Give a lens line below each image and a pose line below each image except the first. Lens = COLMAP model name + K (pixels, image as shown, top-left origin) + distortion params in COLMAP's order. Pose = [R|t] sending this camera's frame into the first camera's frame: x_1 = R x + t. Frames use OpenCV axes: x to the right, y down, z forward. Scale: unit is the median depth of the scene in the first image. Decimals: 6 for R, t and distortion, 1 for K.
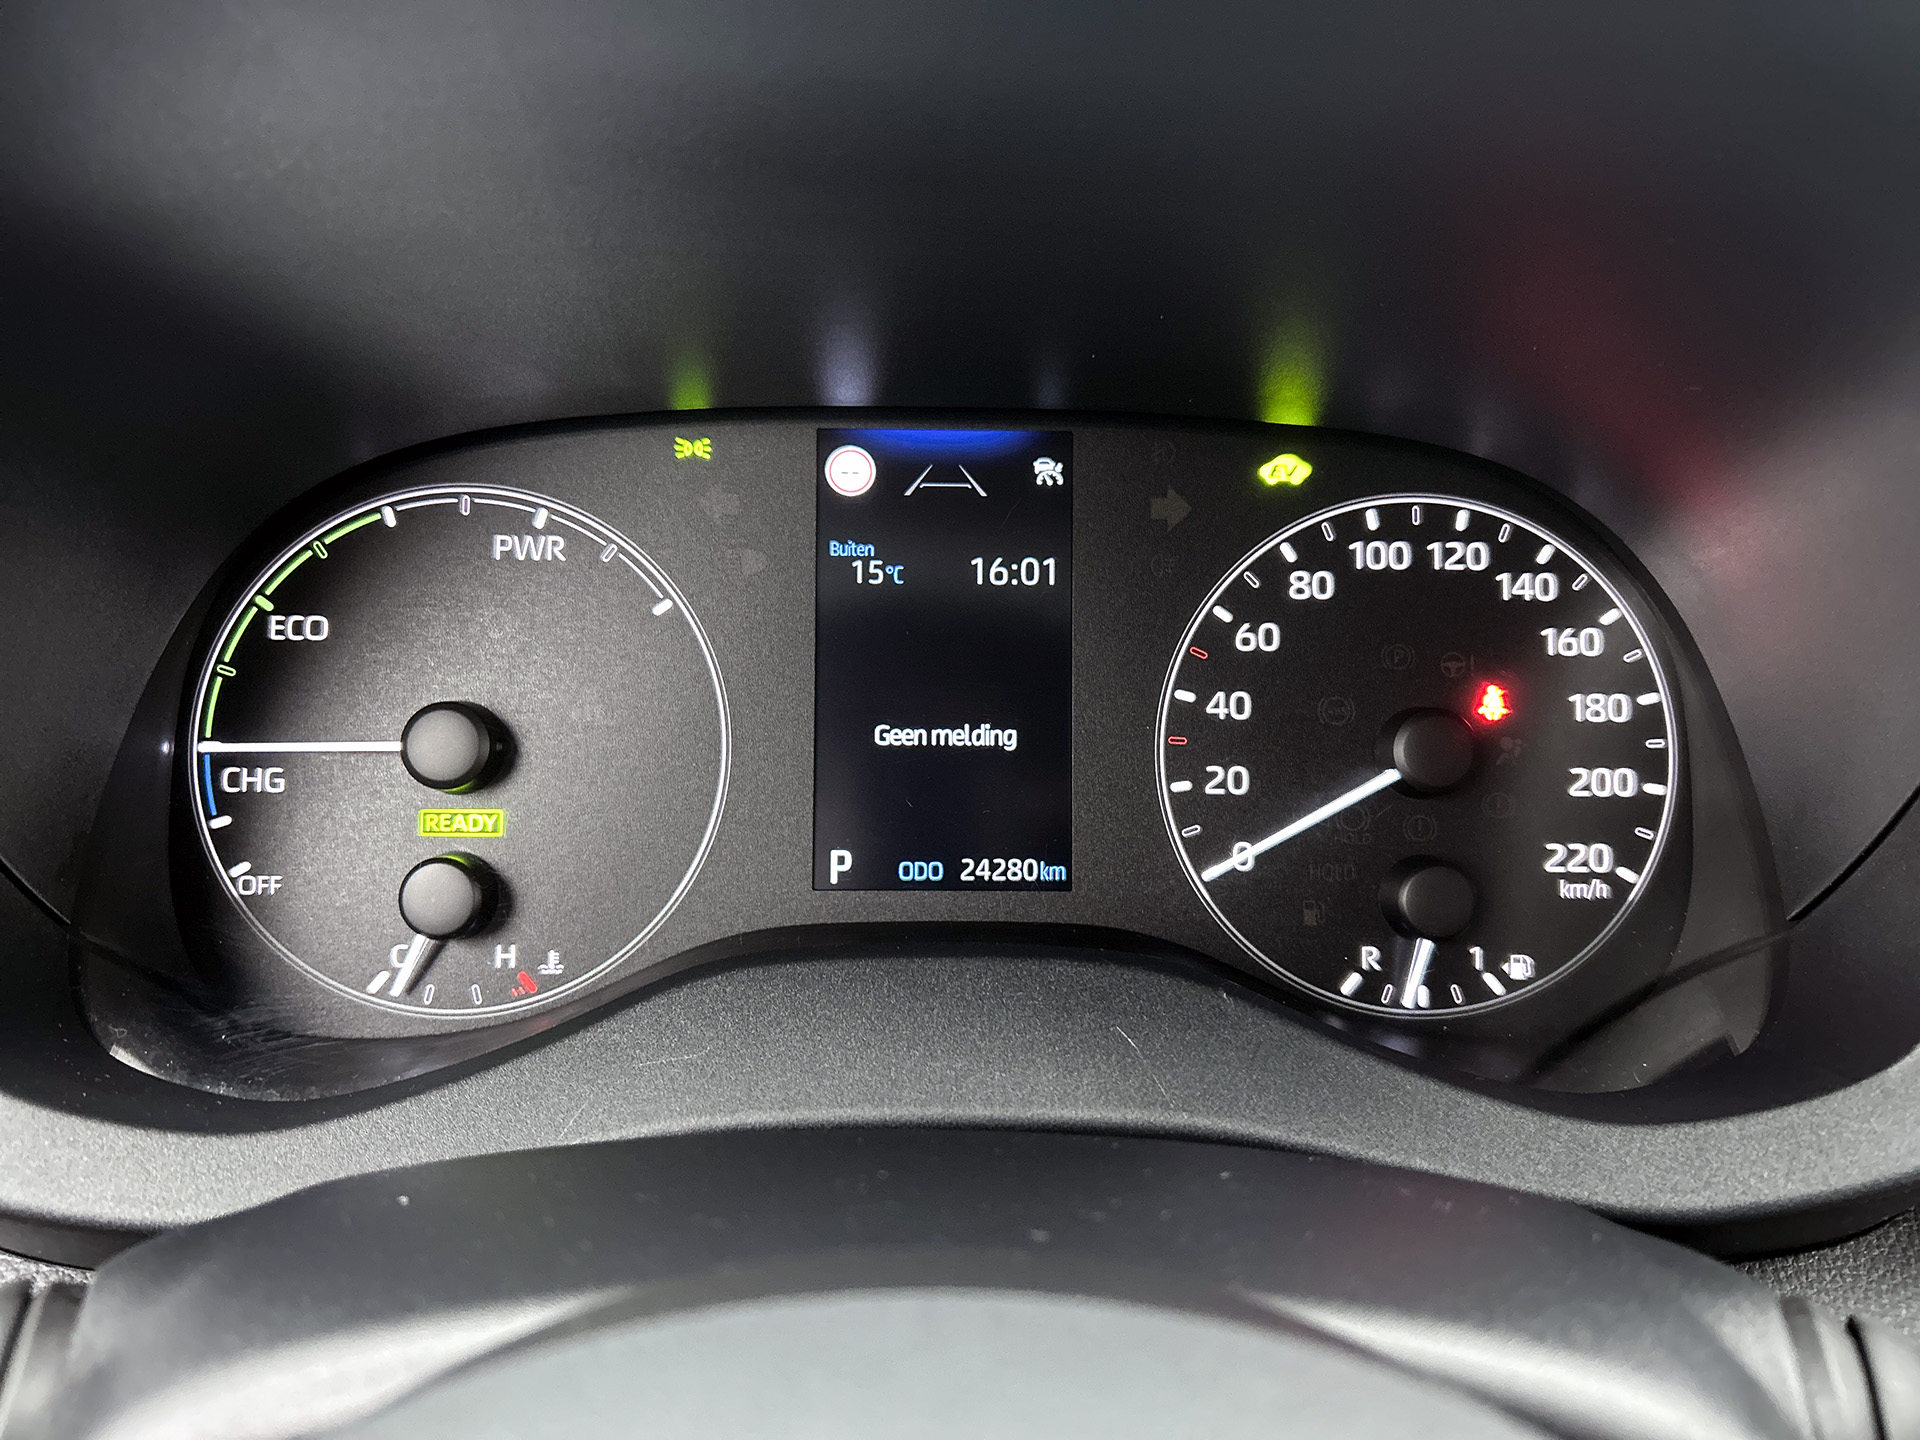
lens RADIAL K [[1458.0, 0, 962.0], [0, 1458.0, 737.7], [0, 0, 1]] dist [0.034898, -0.051459]
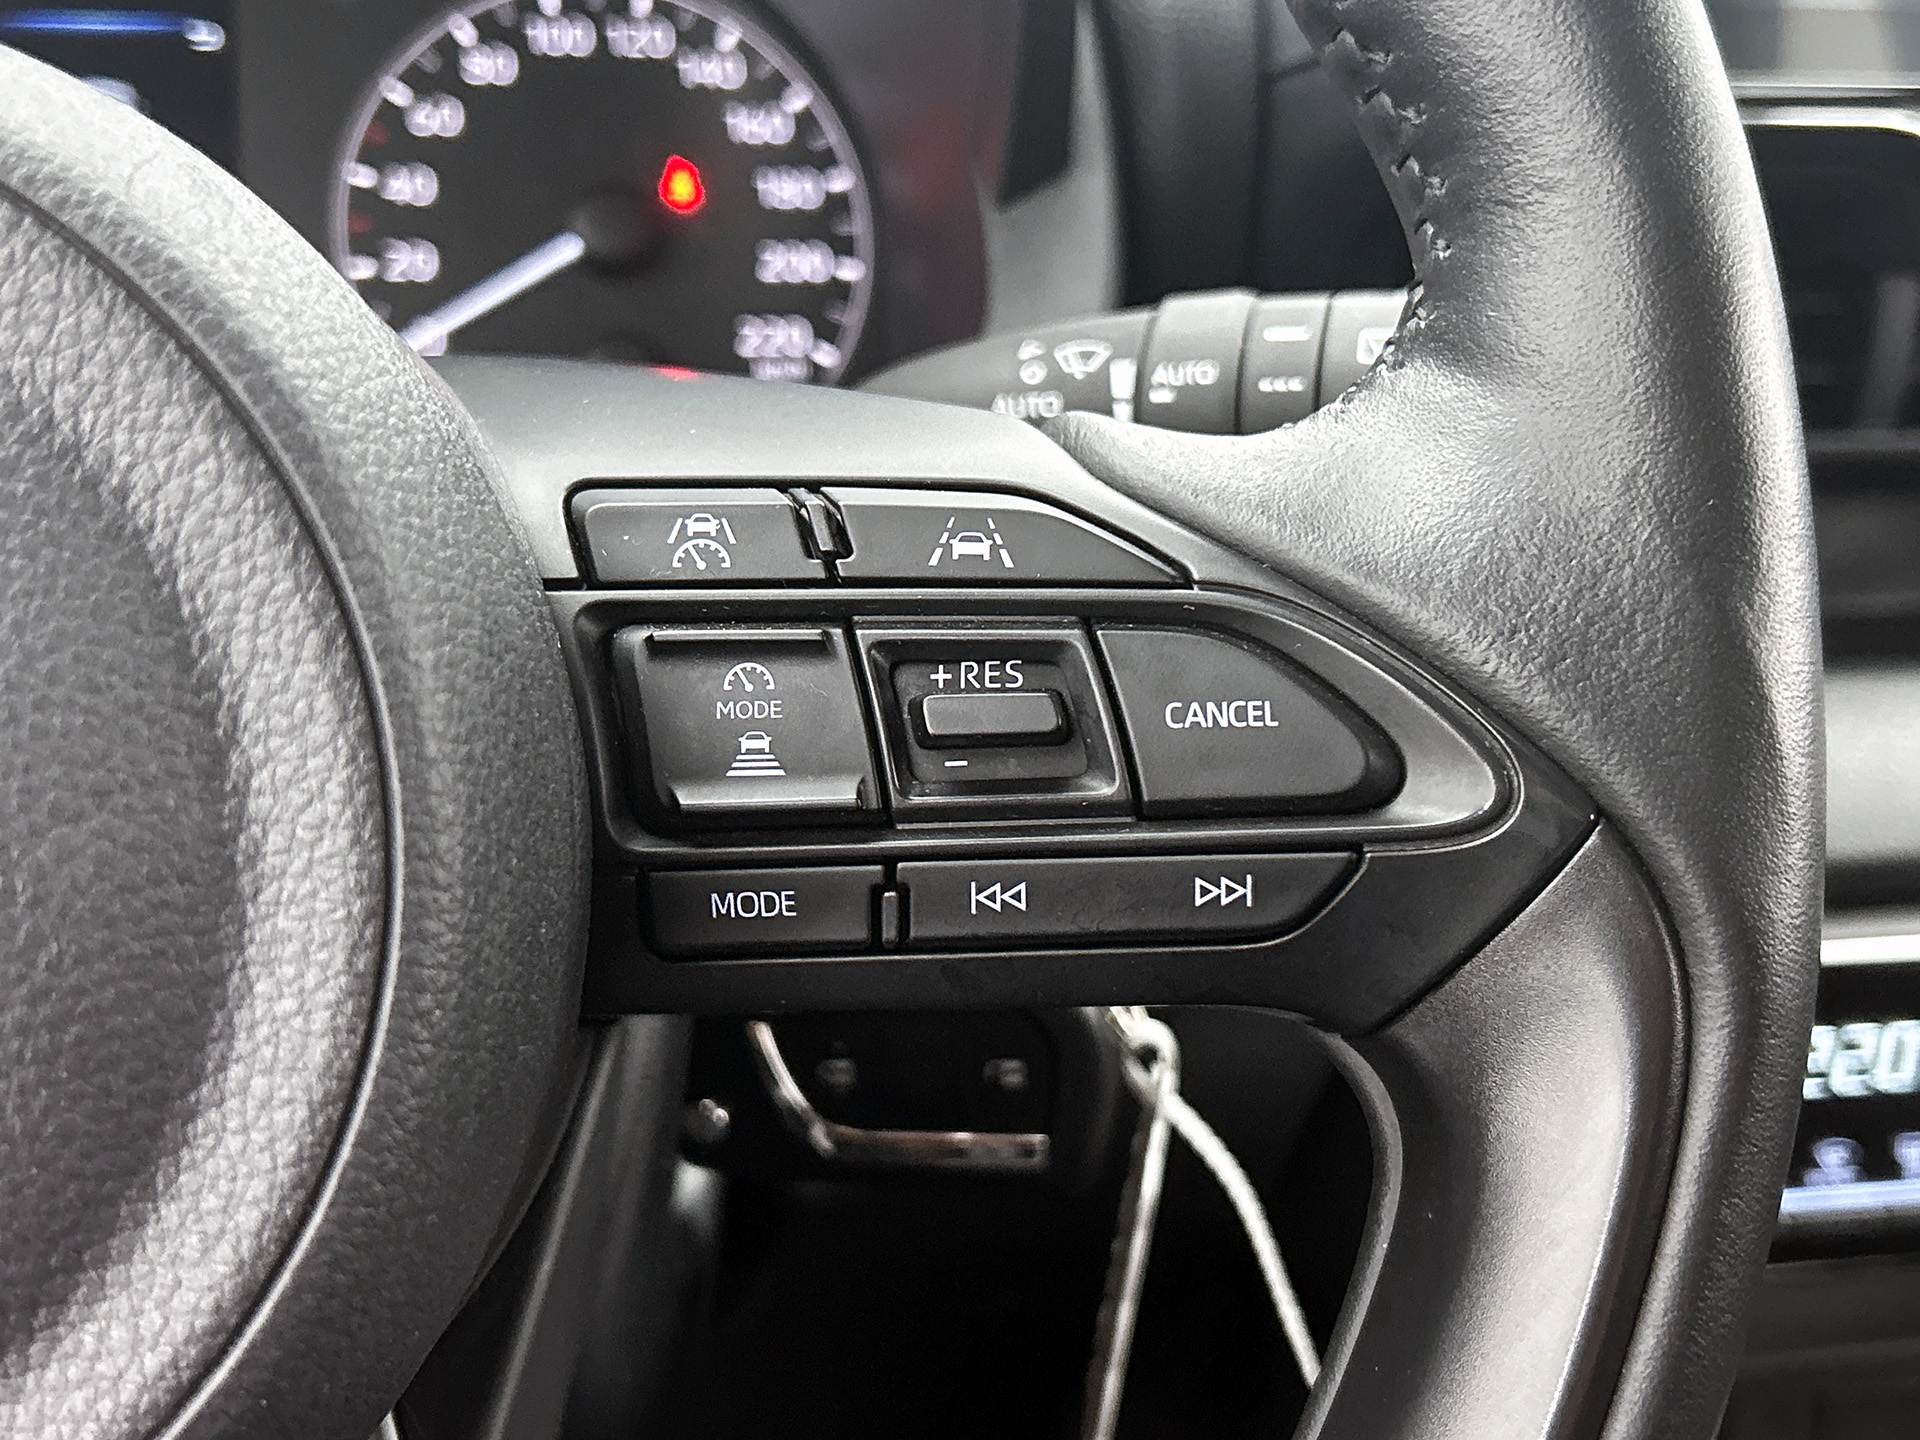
lens RADIAL K [[2287.4, 0, 941.3], [0, 2287.4, 726.9], [0, 0, 1]] dist [0.087577, 0.000000]
pose [[0.980669, -0.048770, 0.189497, 0.221269], [0.053214, 0.998413, -0.018433, 0.385314], [-0.188297, 0.028161, 0.981708, -0.570518]]
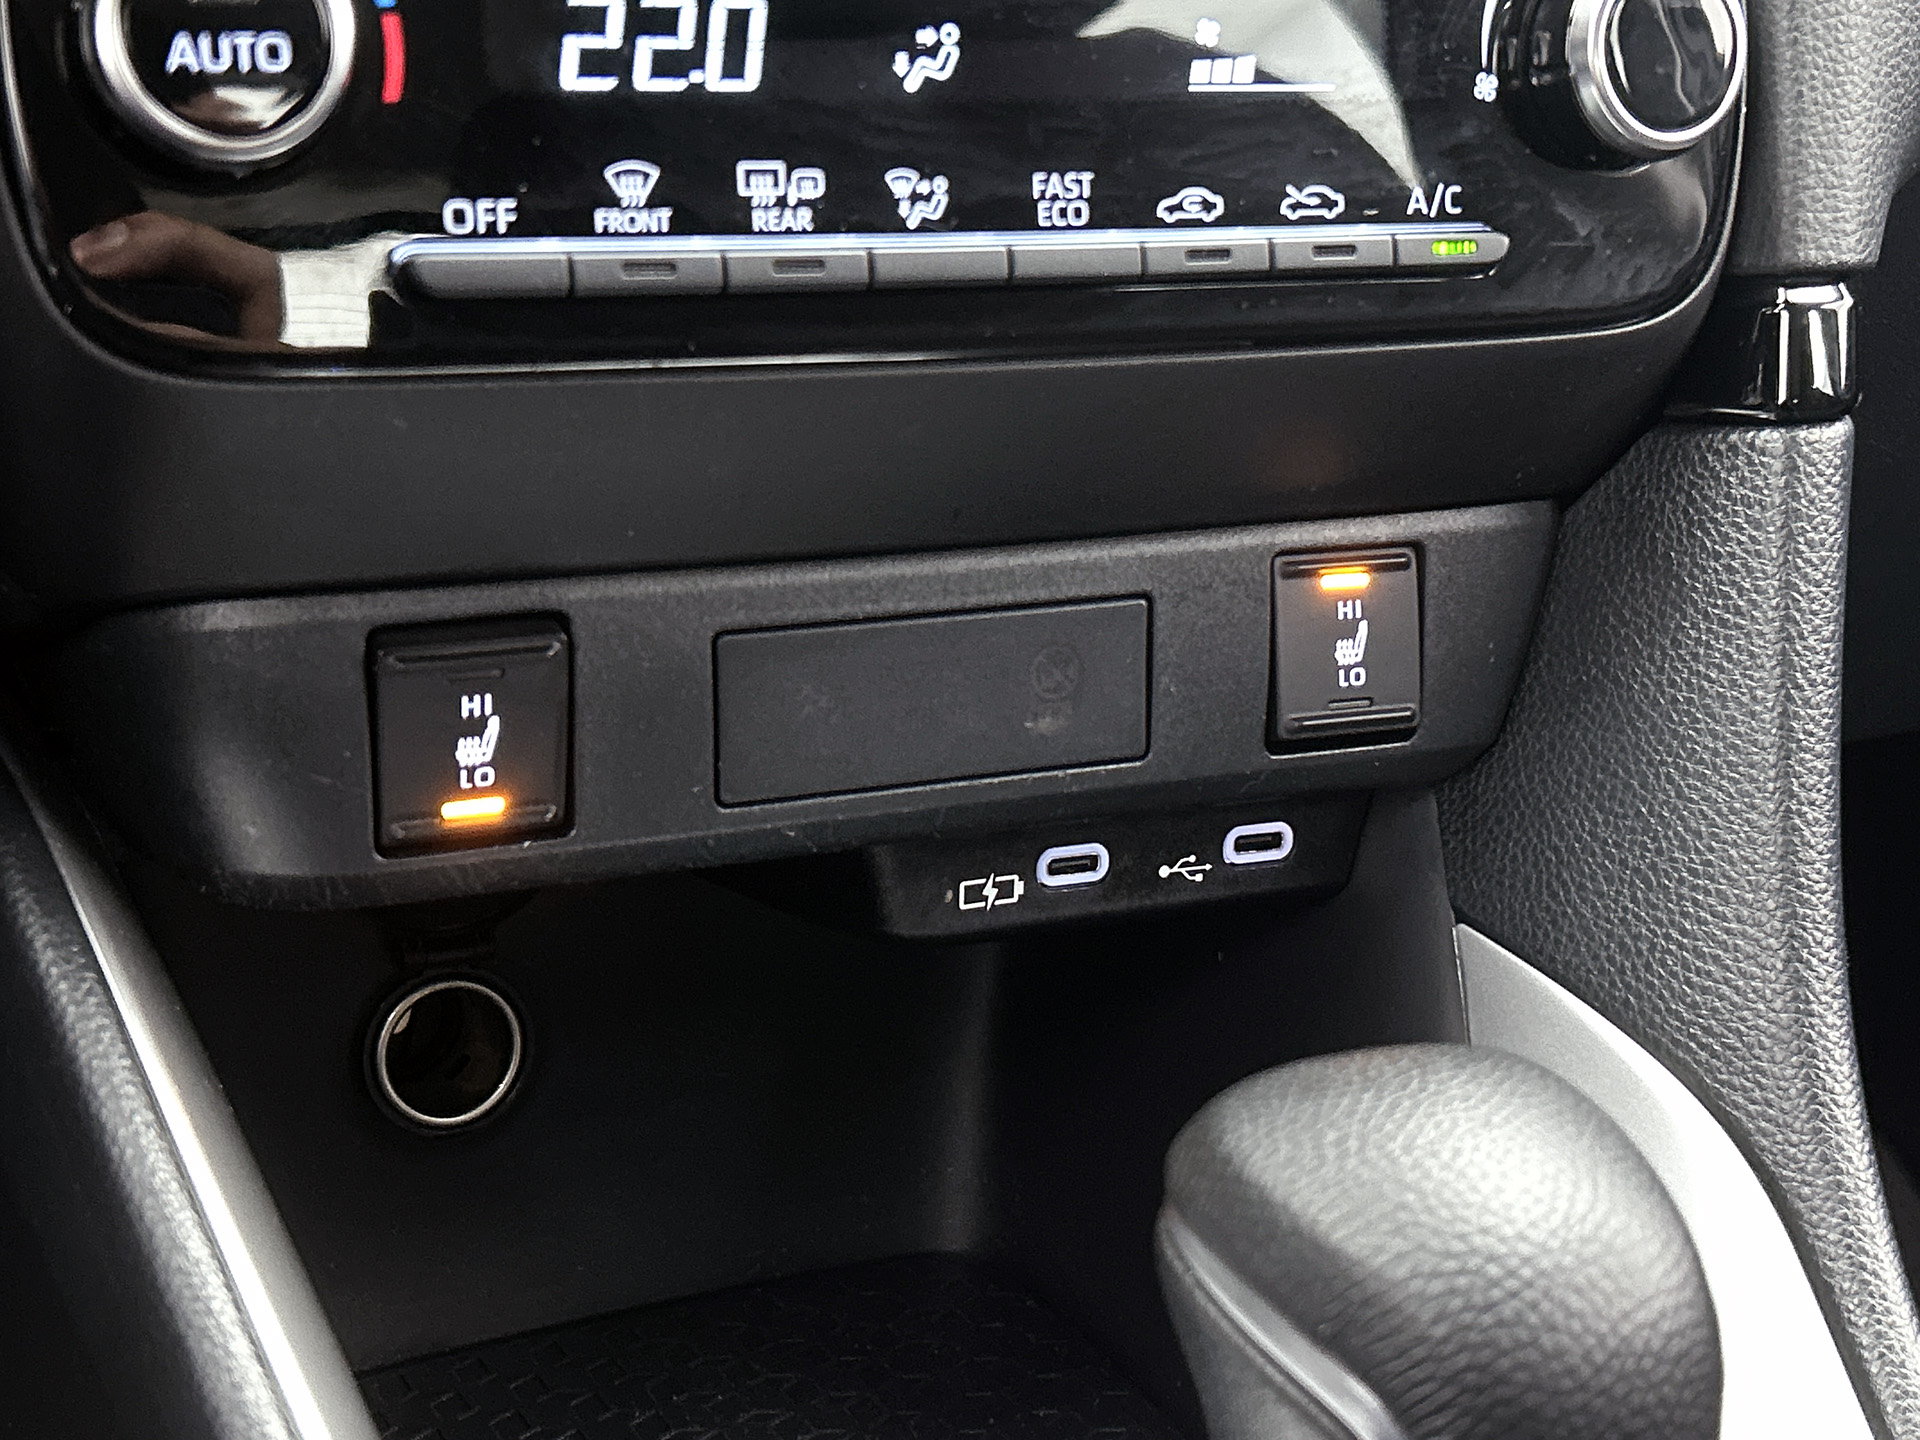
lens RADIAL K [[2760.4, 0, 962.1], [0, 2760.4, 721.1], [0, 0, 1]] dist [0.143006, 0.000000]
pose [[0.900308, -0.114362, 0.419961, 0.628171], [0.117952, 0.992865, 0.017510, 0.851905], [-0.418967, 0.033771, 0.907373, -0.337642]]
